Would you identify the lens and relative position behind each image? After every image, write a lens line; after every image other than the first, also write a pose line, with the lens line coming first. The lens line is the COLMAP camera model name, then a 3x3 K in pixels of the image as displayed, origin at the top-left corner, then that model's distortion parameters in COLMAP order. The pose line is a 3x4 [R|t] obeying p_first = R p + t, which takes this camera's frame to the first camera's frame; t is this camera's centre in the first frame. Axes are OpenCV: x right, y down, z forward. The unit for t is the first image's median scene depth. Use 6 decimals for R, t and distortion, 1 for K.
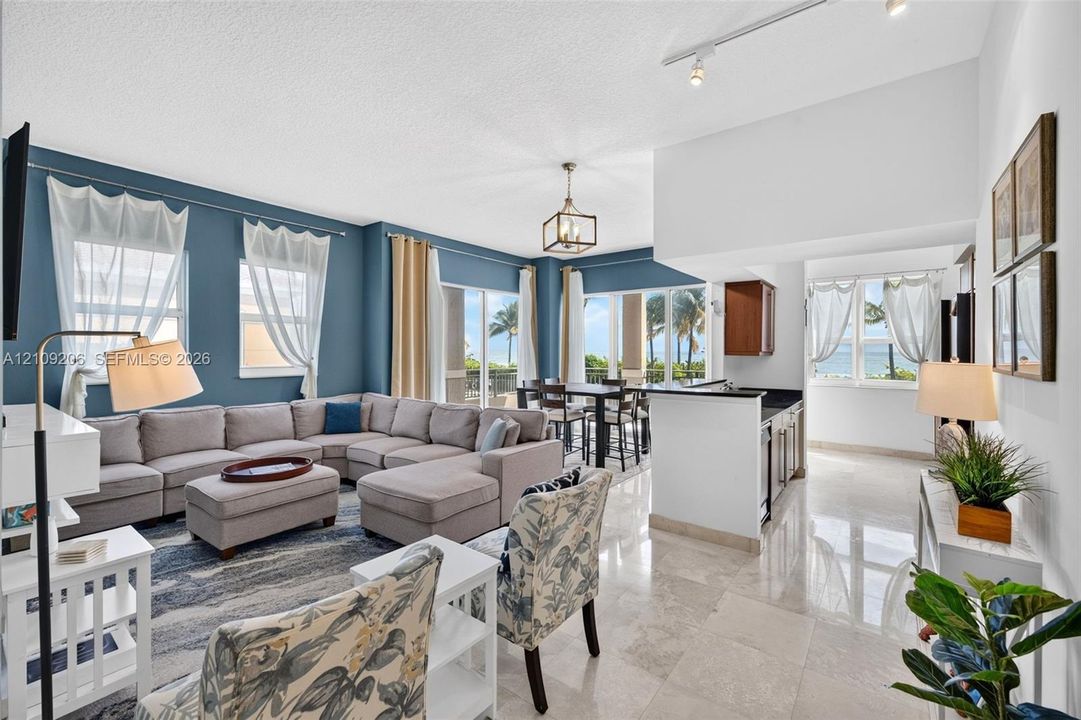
lens RADIAL K [[448.3, 0, 541.0], [0, 448.3, 354.9], [0, 0, 1]] dist [0.000828, 0.000149]
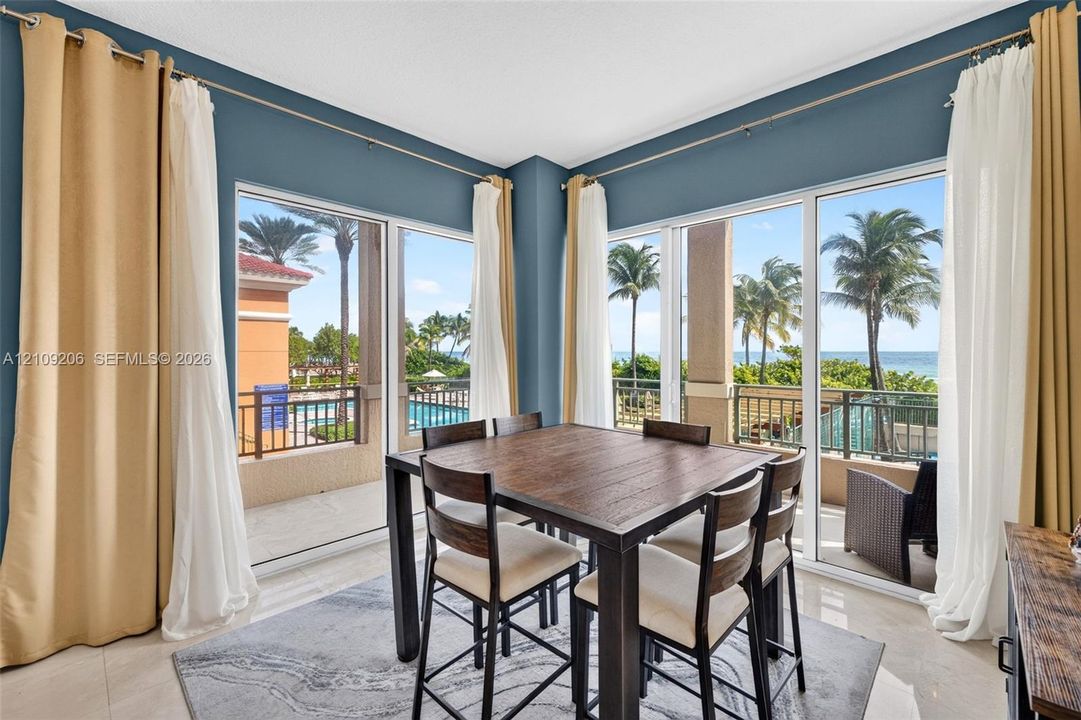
lens RADIAL K [[448.3, 0, 541.0], [0, 448.3, 354.9], [0, 0, 1]] dist [0.000828, 0.000149]
pose [[0.992563, -0.002372, -0.121710, 0.083077], [0.002173, 0.999996, -0.001771, -0.003022], [0.121714, 0.001493, 0.992564, 0.521972]]
